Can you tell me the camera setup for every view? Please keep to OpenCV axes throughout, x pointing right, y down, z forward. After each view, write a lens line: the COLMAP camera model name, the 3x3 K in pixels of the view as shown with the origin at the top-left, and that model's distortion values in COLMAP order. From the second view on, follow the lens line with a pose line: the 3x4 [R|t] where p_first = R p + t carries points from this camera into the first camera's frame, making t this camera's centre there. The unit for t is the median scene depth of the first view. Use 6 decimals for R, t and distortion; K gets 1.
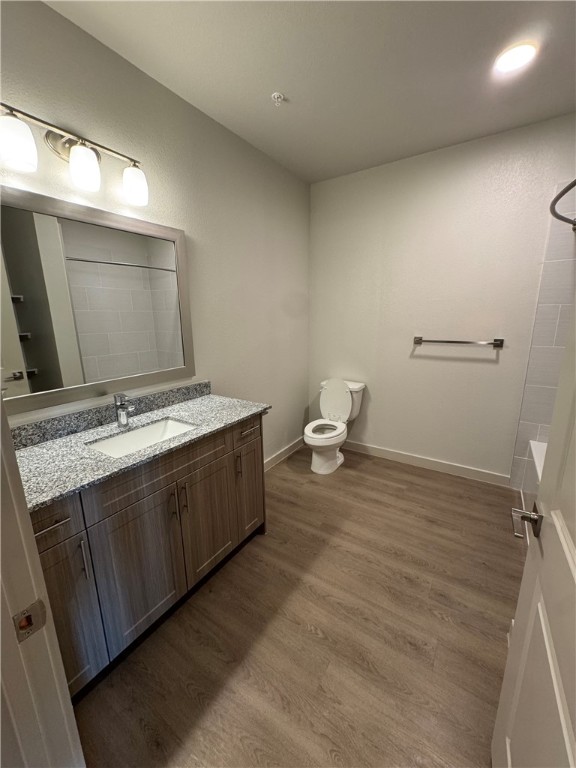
lens RADIAL K [[309.2, 0, 288.0], [0, 309.2, 384.0], [0, 0, 1]] dist [-0.000405, -0.000082]
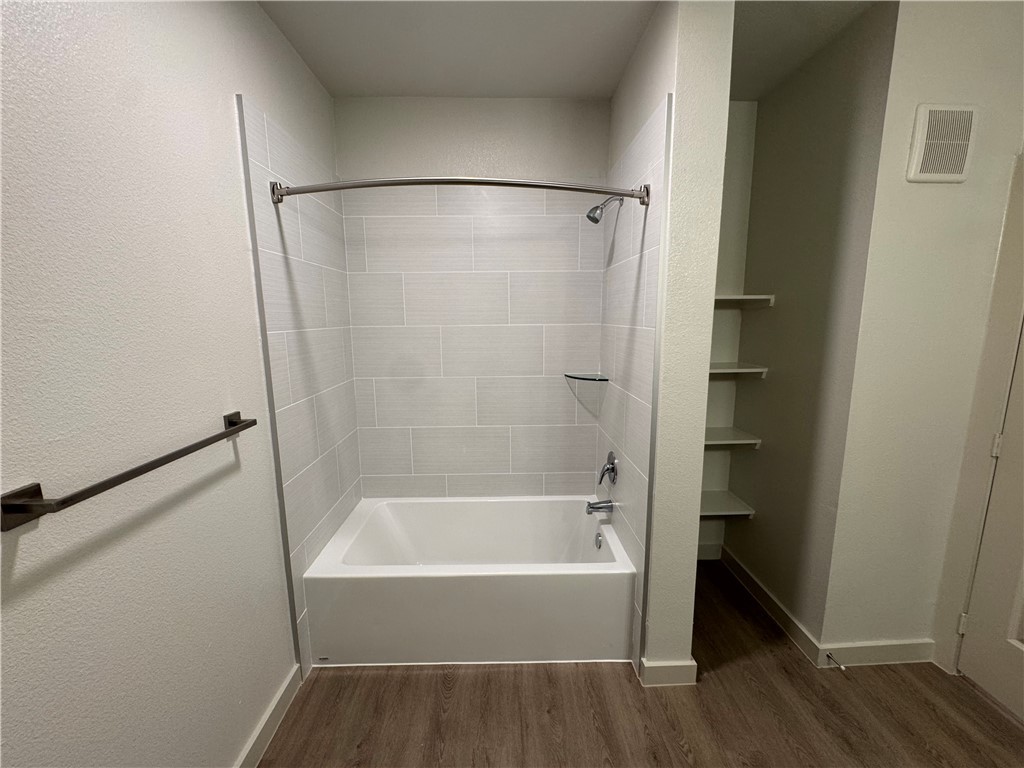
lens RADIAL K [[412.3, 0, 512.0], [0, 412.3, 384.0], [0, 0, 1]] dist [-0.000405, -0.000082]
pose [[-0.565191, -0.116783, 0.816652, 0.023687], [0.195676, 0.942701, 0.270232, -0.256346], [-0.801417, 0.312532, -0.509955, 0.960847]]
